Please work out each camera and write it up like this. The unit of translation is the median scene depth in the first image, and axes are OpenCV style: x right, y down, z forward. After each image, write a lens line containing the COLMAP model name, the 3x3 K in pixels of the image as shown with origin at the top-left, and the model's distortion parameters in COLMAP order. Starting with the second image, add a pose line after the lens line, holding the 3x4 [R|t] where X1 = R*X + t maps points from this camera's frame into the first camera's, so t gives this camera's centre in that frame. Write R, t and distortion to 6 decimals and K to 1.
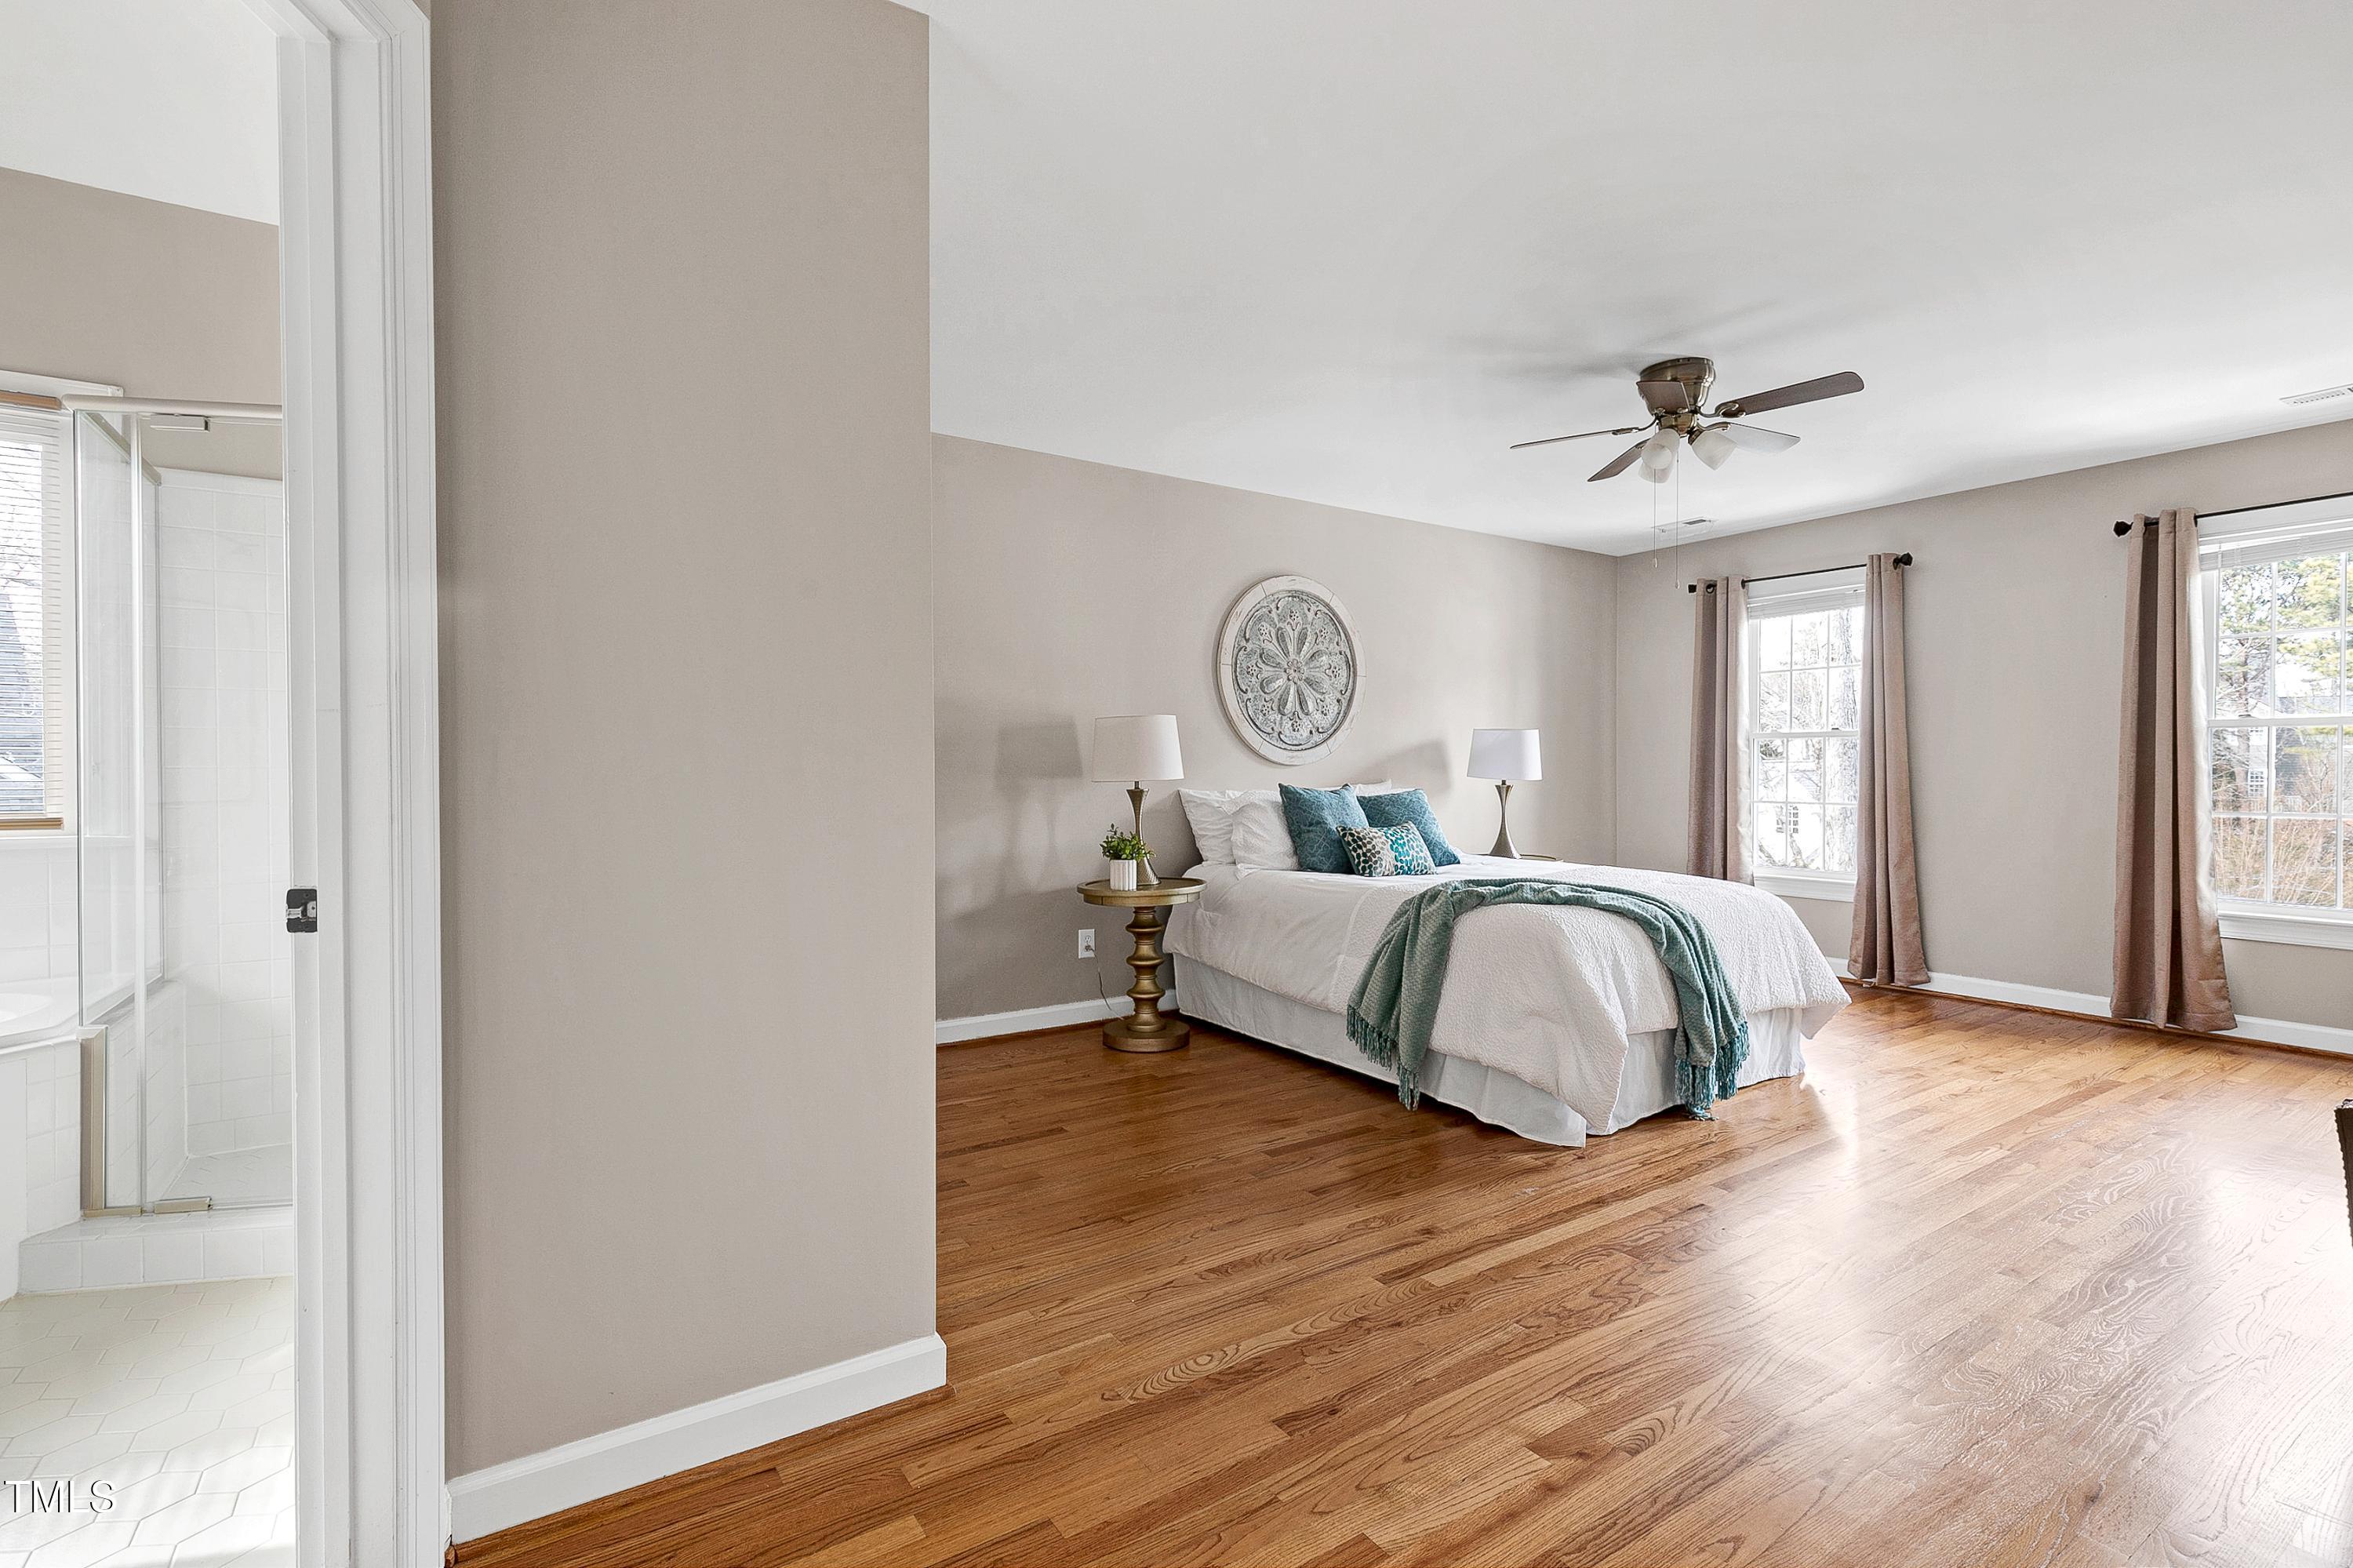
lens RADIAL K [[1103.4, 0, 1176.5], [0, 1103.4, 784.0], [0, 0, 1]] dist [0.013055, -0.004733]
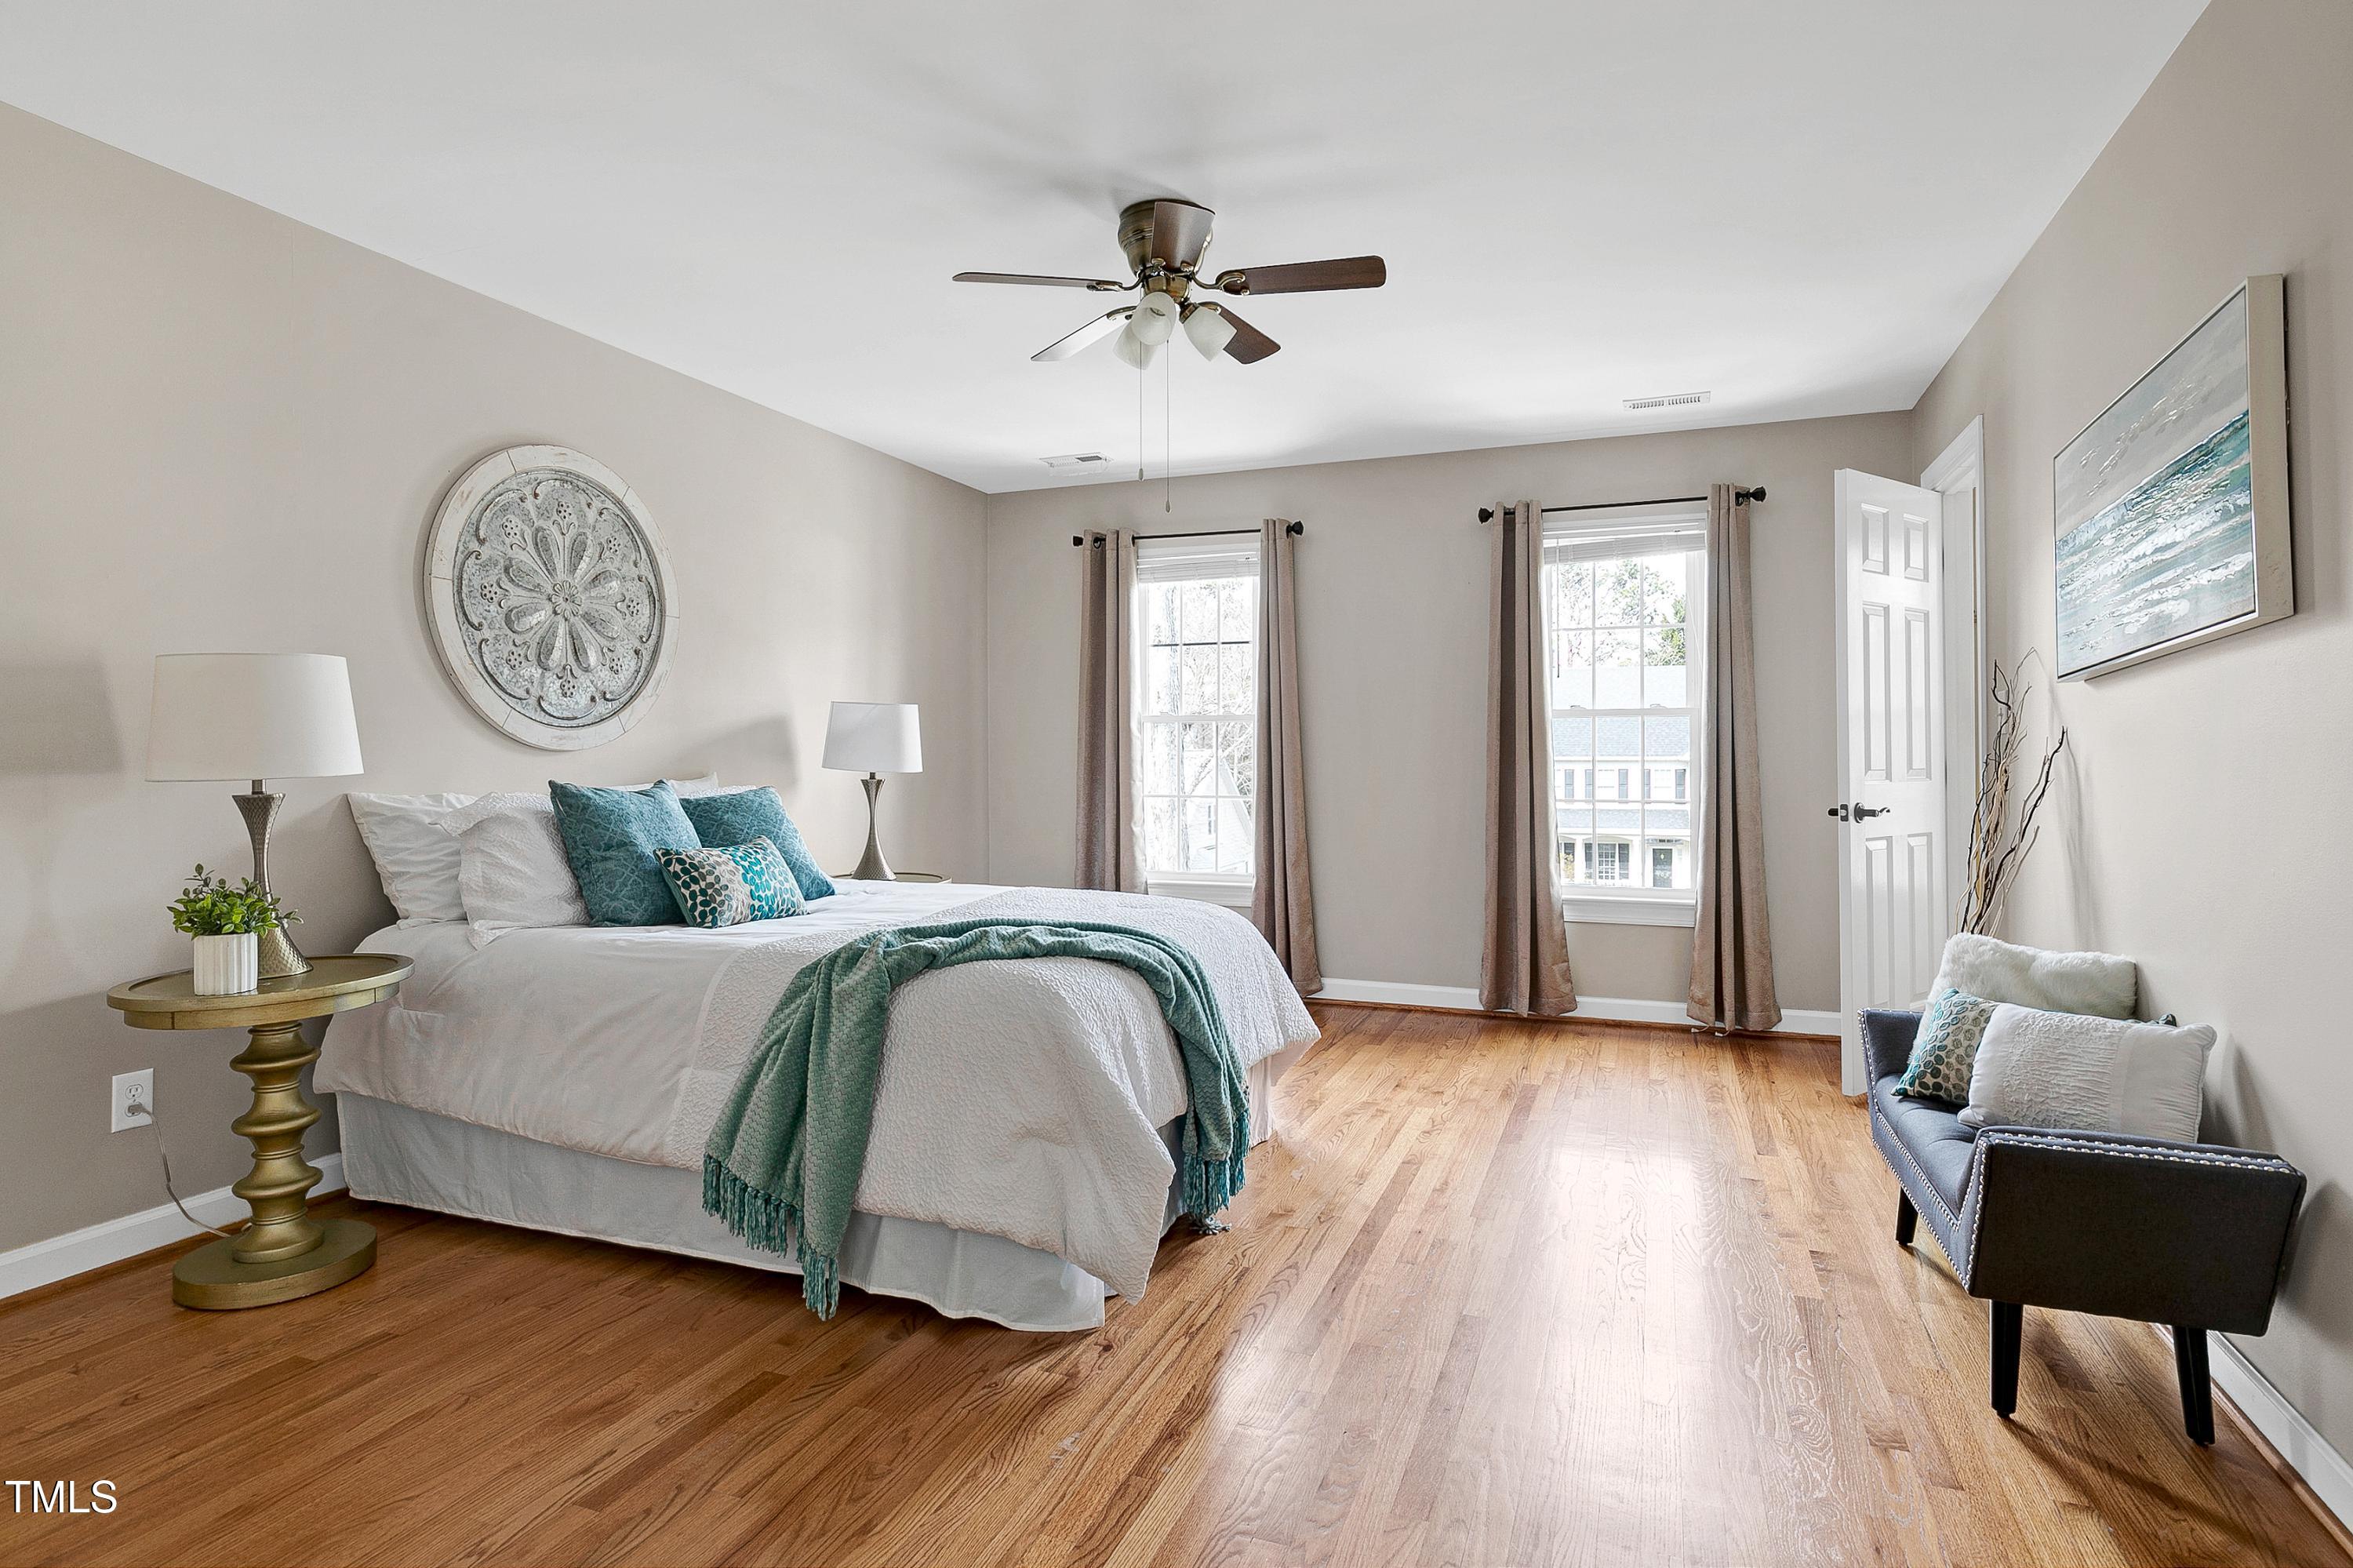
lens RADIAL K [[1257.4, 0, 1175.2], [0, 1257.4, 757.3], [0, 0, 1]] dist [0.000604, 0.000608]
pose [[0.819387, 0.000735, 0.573241, -0.021498], [0.008132, 0.999884, -0.012906, -0.001777], [-0.573183, 0.015237, 0.819286, 0.265488]]
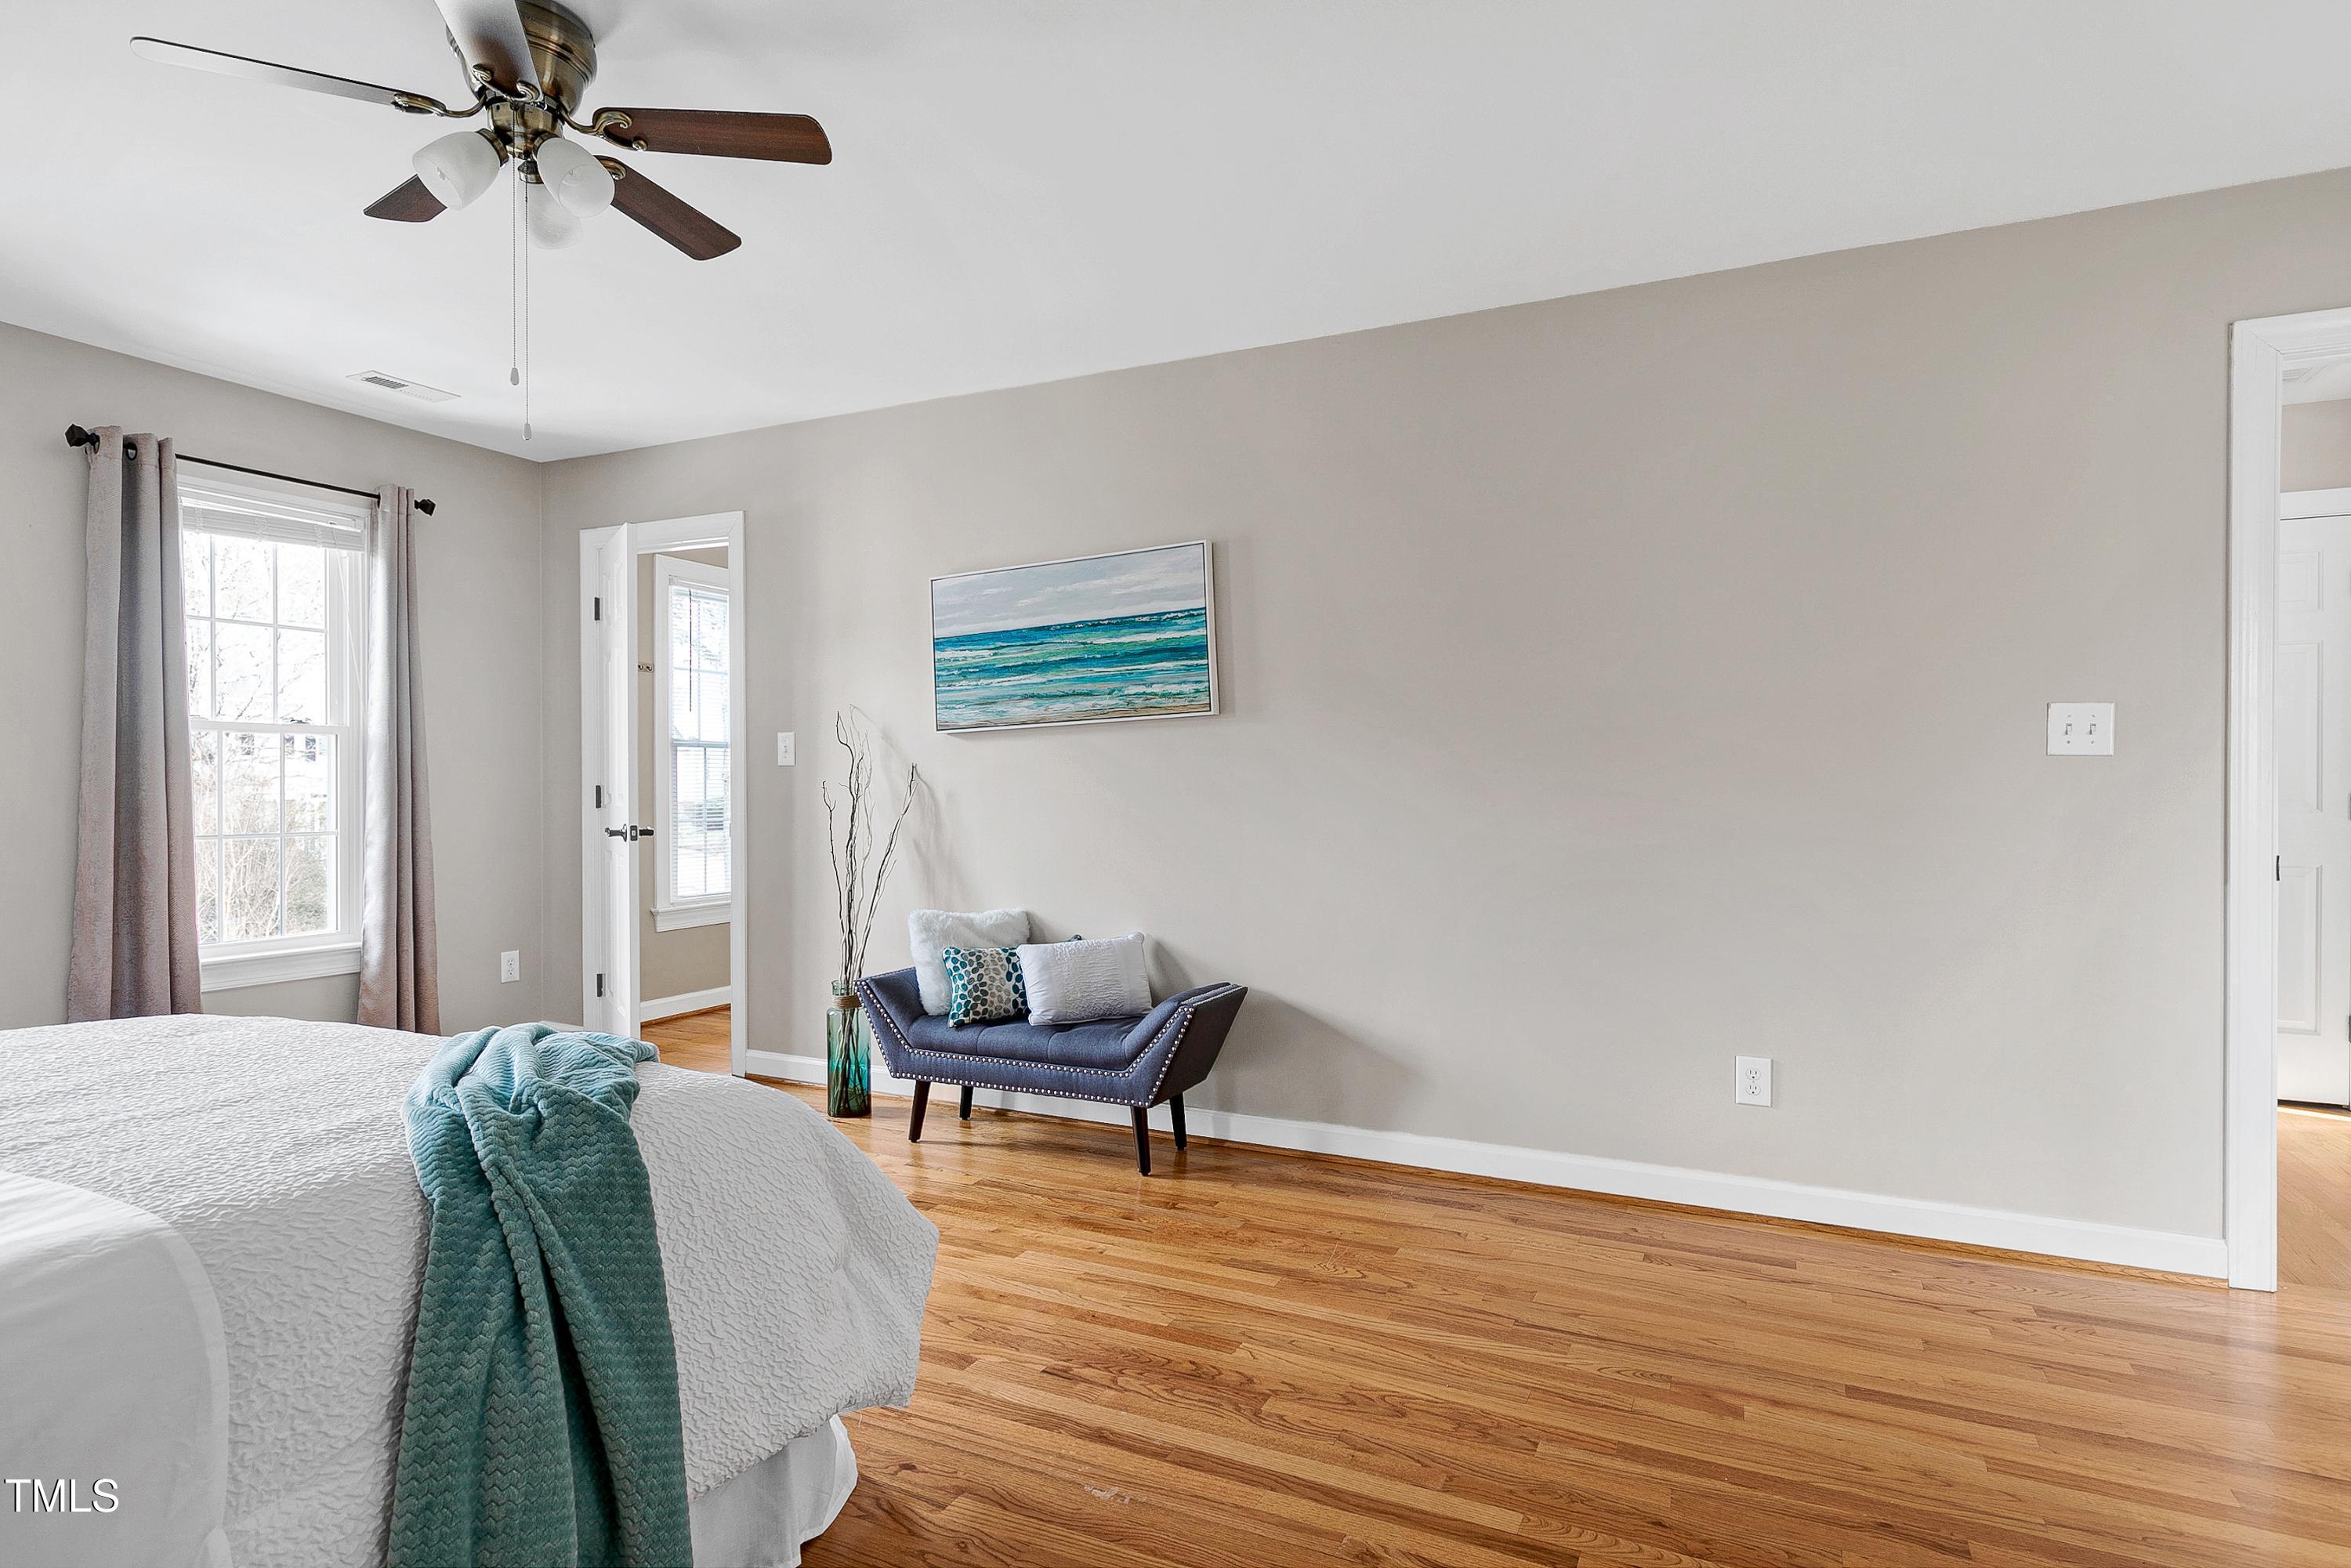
lens RADIAL K [[1232.7, 0, 1172.1], [0, 1232.7, 789.9], [0, 0, 1]] dist [-0.000525, -0.000546]
pose [[-0.505180, -0.005985, 0.862993, -0.182651], [0.010618, 0.999857, 0.013149, -0.012533], [-0.862949, 0.015806, -0.505044, 0.882083]]
